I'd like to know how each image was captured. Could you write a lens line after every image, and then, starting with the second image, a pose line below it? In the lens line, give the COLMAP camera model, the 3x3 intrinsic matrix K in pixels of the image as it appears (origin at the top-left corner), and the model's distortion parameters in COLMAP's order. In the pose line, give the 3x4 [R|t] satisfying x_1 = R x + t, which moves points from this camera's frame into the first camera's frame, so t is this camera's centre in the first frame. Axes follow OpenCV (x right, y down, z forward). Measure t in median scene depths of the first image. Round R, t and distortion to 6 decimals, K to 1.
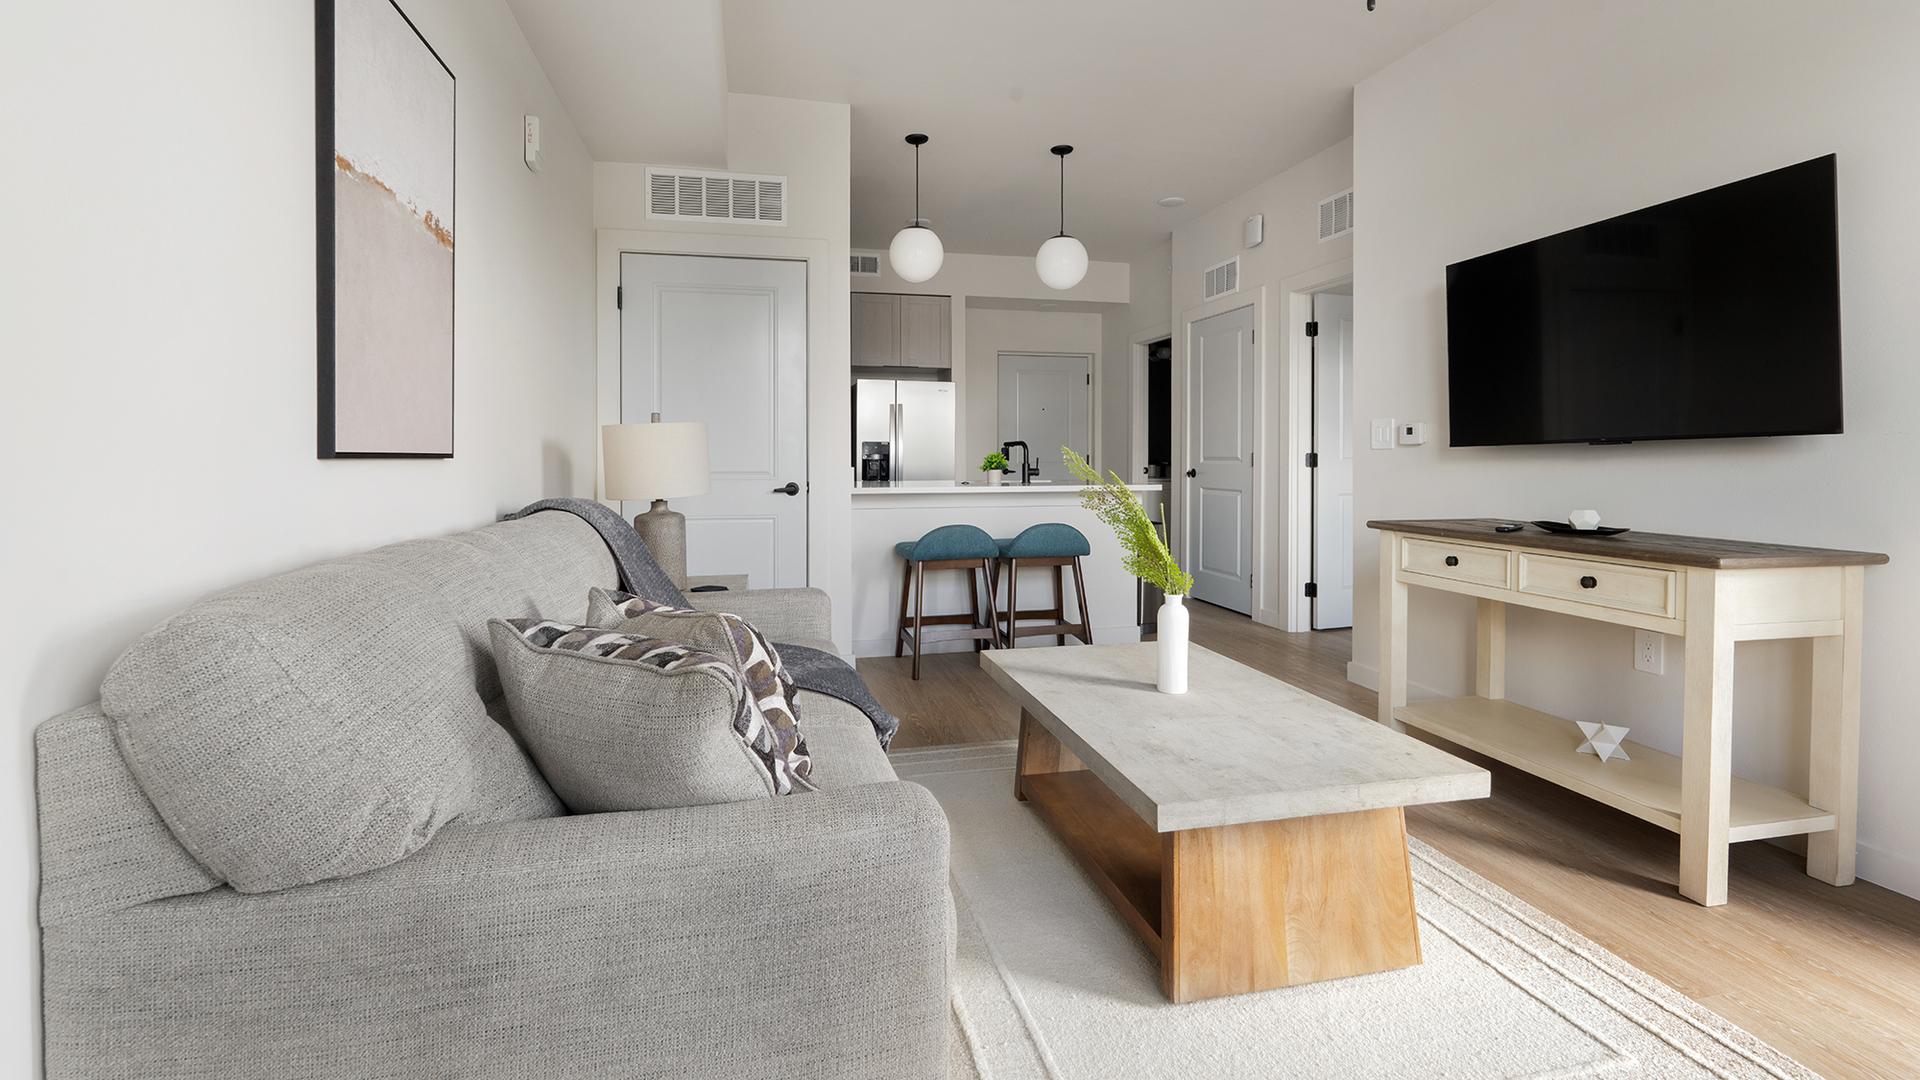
lens RADIAL K [[847.8, 0, 957.1], [0, 847.8, 467.4], [0, 0, 1]] dist [-0.000773, -0.000040]
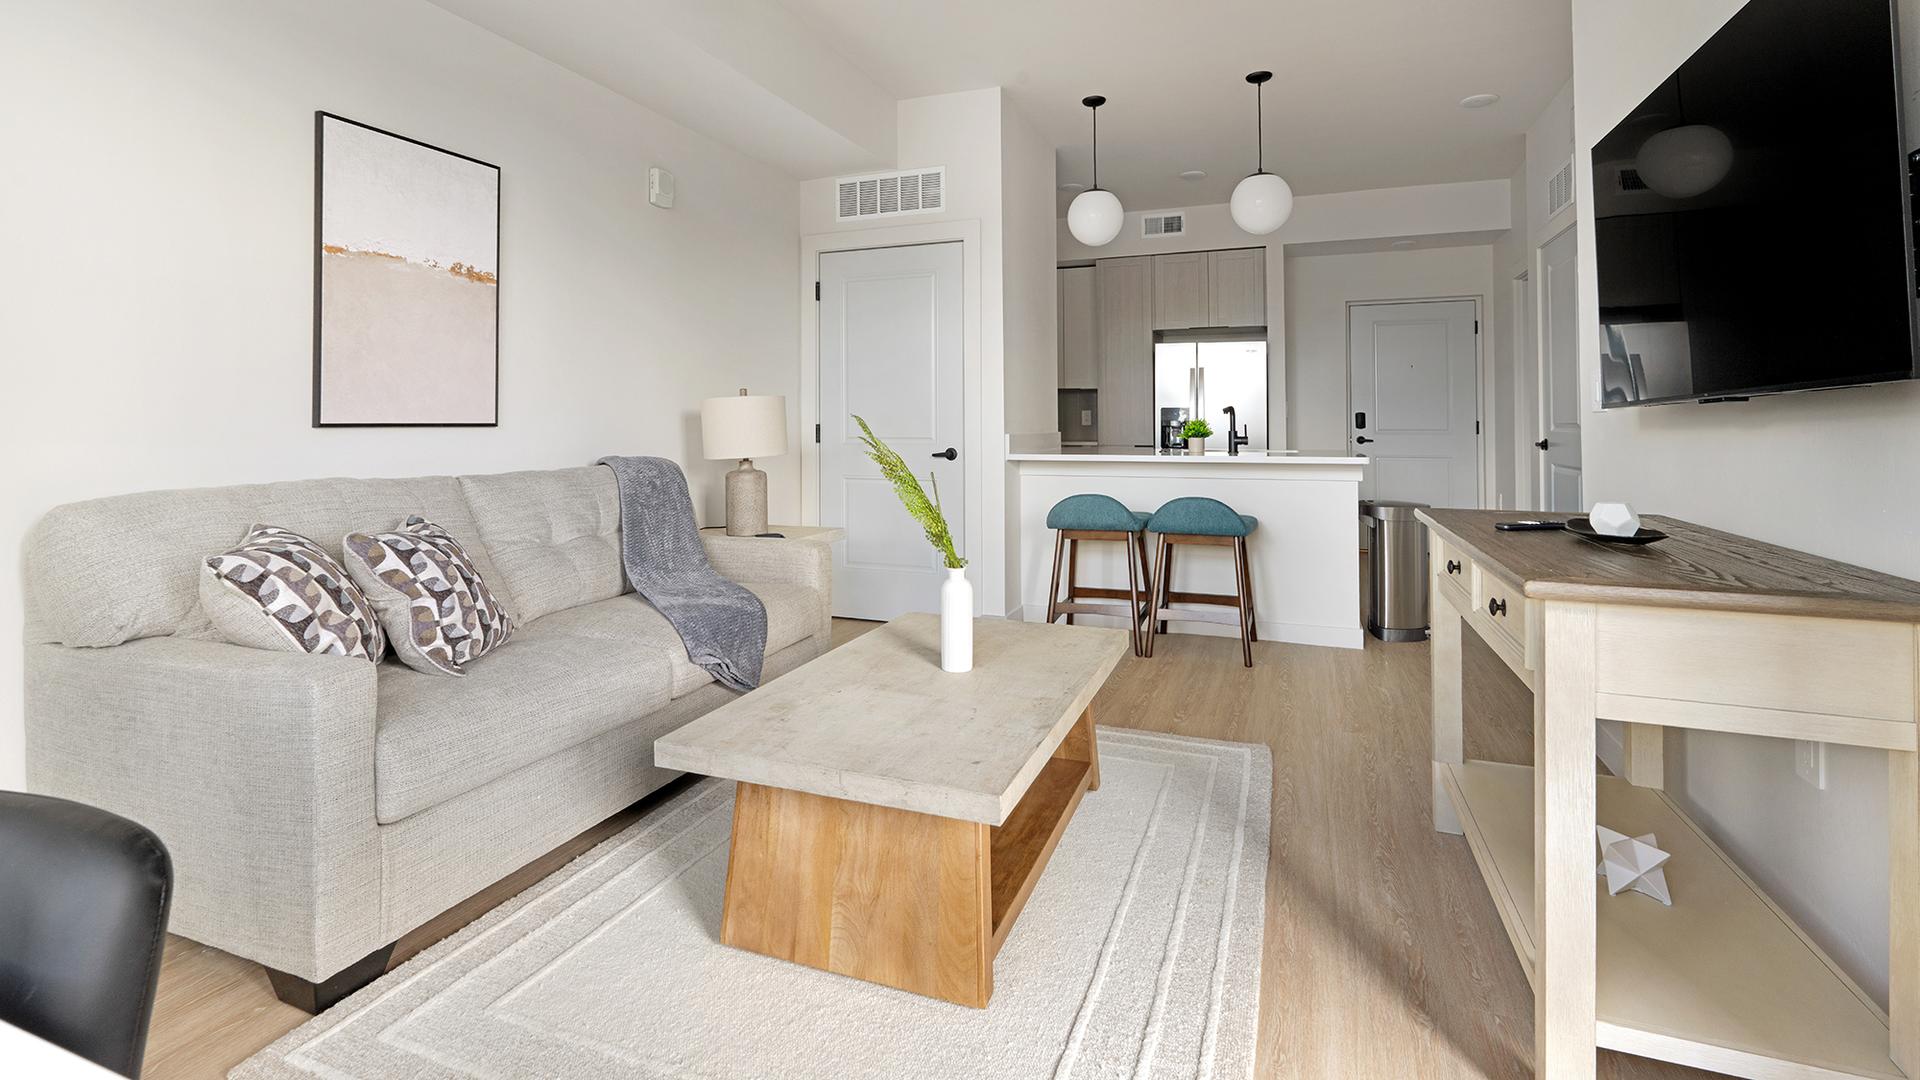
lens RADIAL K [[866.3, 0, 964.0], [0, 866.3, 411.8], [0, 0, 1]] dist [-0.000592, -0.000137]
pose [[0.830608, -0.009082, -0.556784, 0.447438], [-0.004910, 0.999709, -0.023631, -0.002309], [0.556836, 0.022362, 0.830321, 0.103004]]
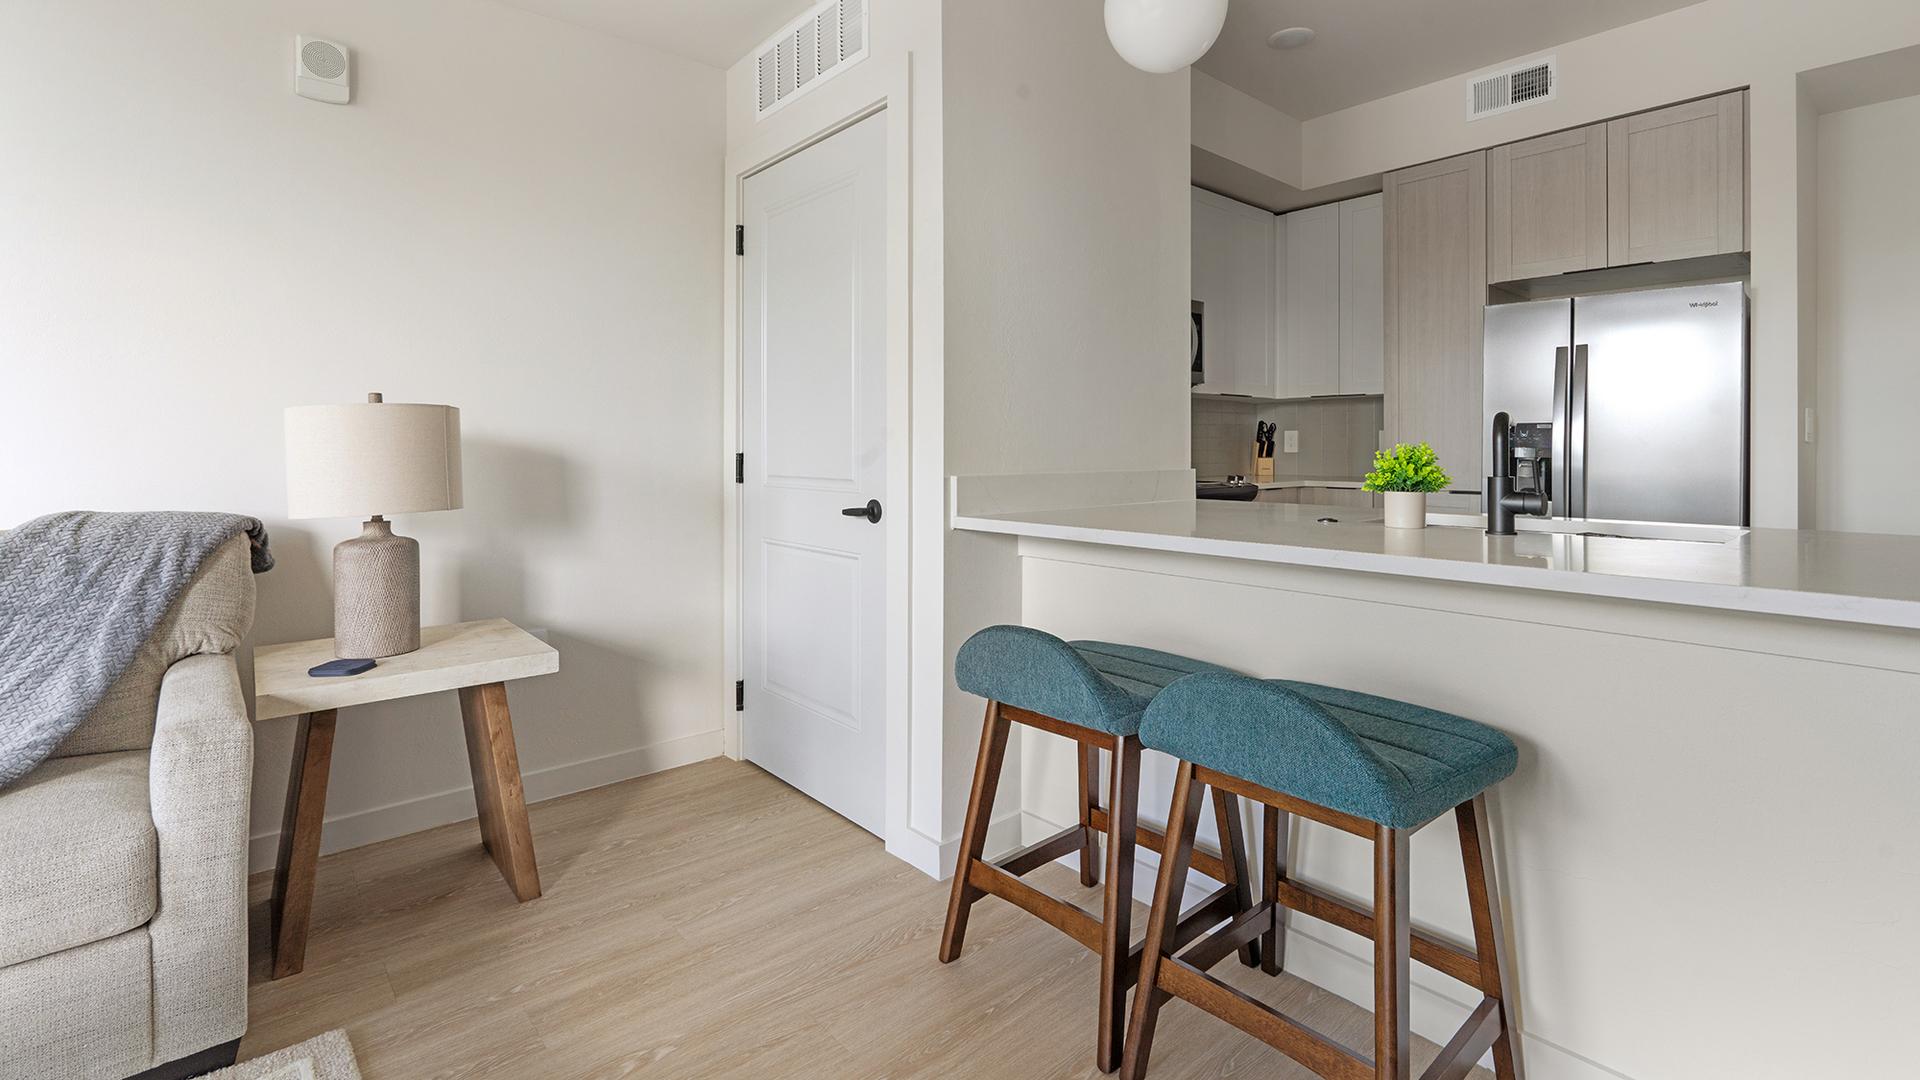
lens RADIAL K [[870.8, 0, 954.7], [0, 870.8, 444.8], [0, 0, 1]] dist [-0.001979, -0.000340]
pose [[0.472625, -0.002404, -0.881260, 0.362706], [-0.011960, 0.999887, -0.009142, -0.015031], [0.881183, 0.014861, 0.472542, 0.803628]]
